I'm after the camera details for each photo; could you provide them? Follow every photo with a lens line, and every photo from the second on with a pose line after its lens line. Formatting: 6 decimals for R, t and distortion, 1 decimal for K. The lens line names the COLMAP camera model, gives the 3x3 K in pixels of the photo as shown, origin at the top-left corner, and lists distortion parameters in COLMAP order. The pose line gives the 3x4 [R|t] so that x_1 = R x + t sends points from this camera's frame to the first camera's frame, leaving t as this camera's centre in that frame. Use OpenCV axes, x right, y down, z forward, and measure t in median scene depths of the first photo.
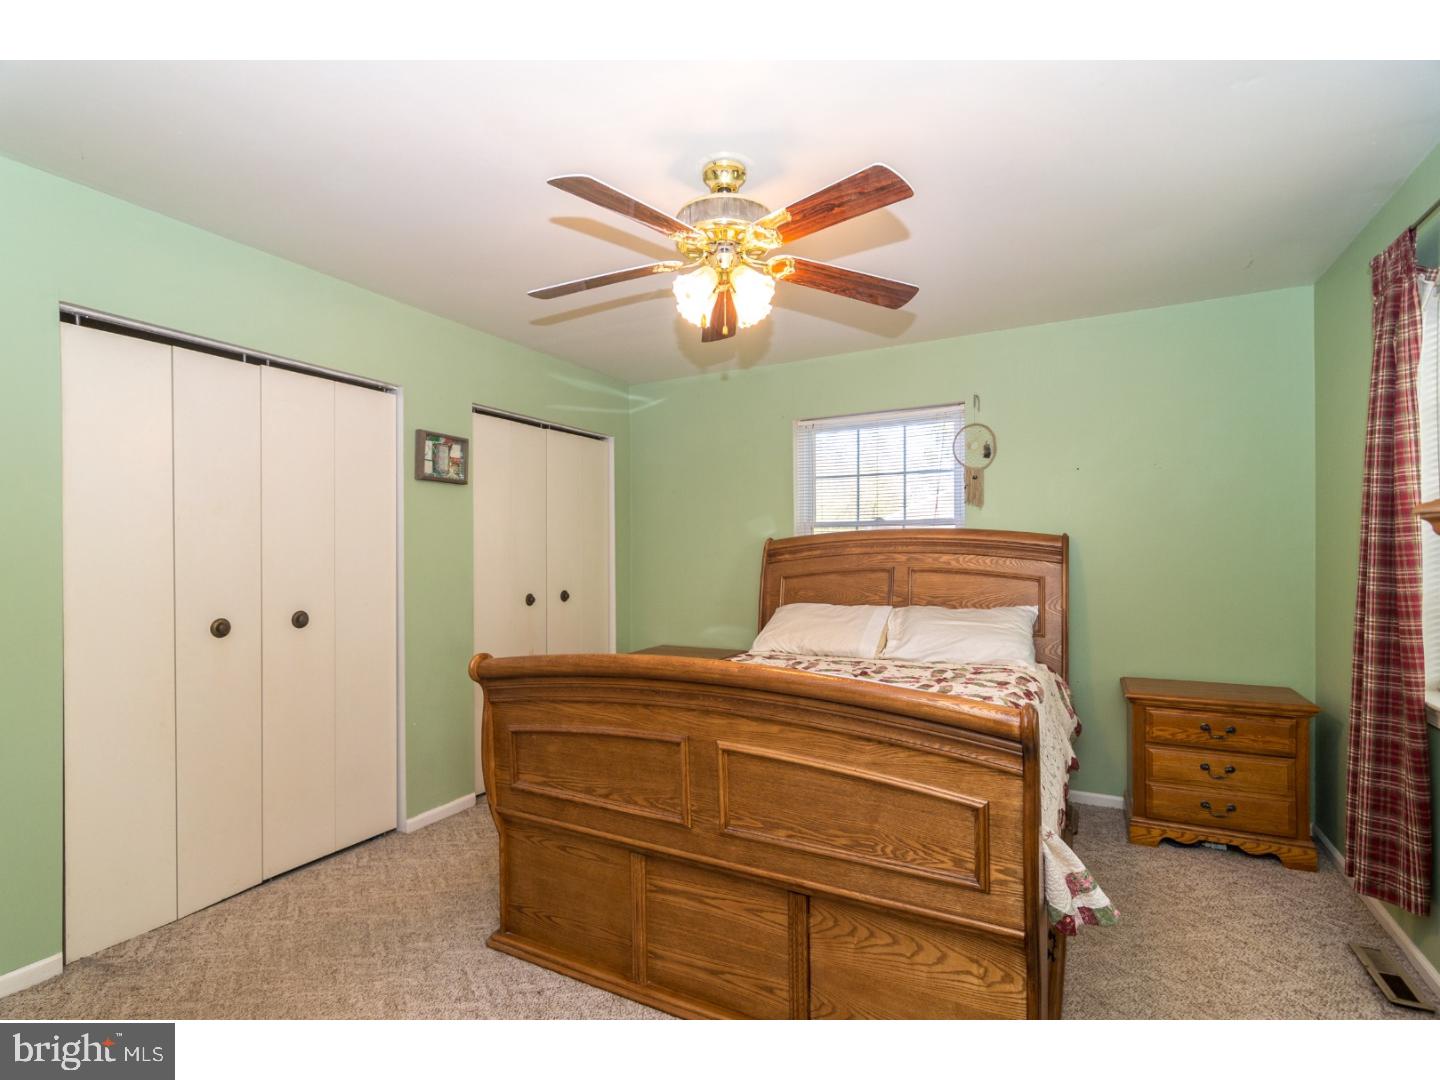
lens RADIAL K [[695.1, 0, 719.5], [0, 695.1, 554.5], [0, 0, 1]] dist [0.001383, -0.000069]
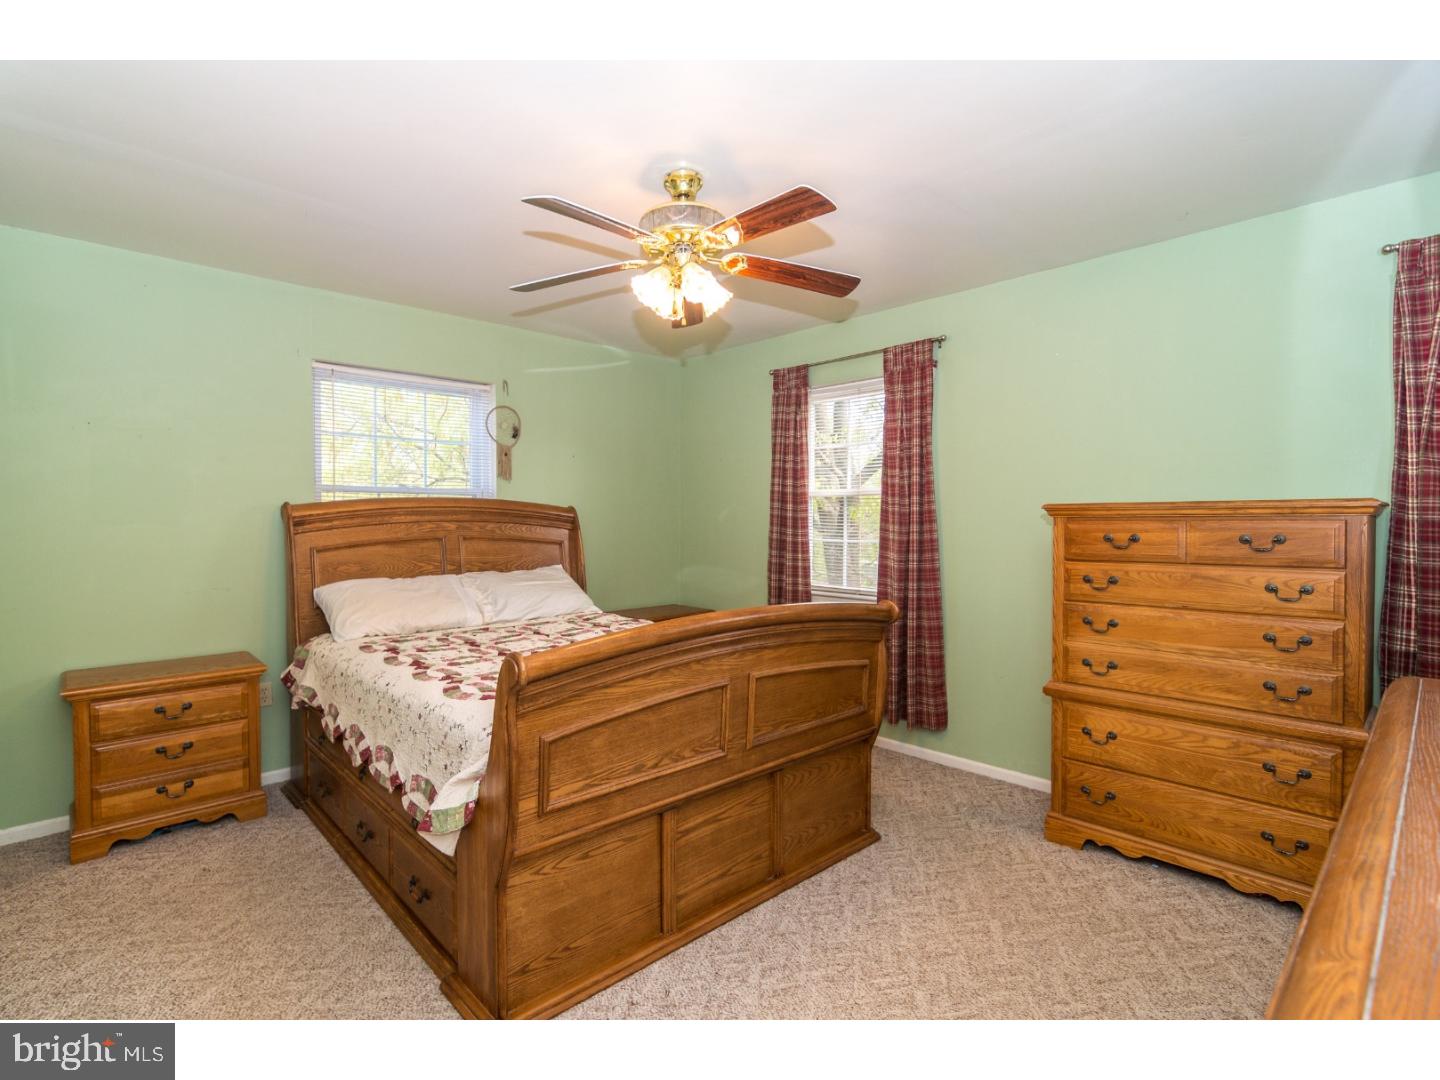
lens RADIAL K [[676.3, 0, 713.0], [0, 676.3, 534.0], [0, 0, 1]] dist [0.000165, -0.000064]
pose [[0.330523, -0.014997, 0.943679, -0.589938], [0.002881, 0.999885, 0.014882, 0.002543], [-0.943794, -0.002200, 0.330528, 0.344906]]
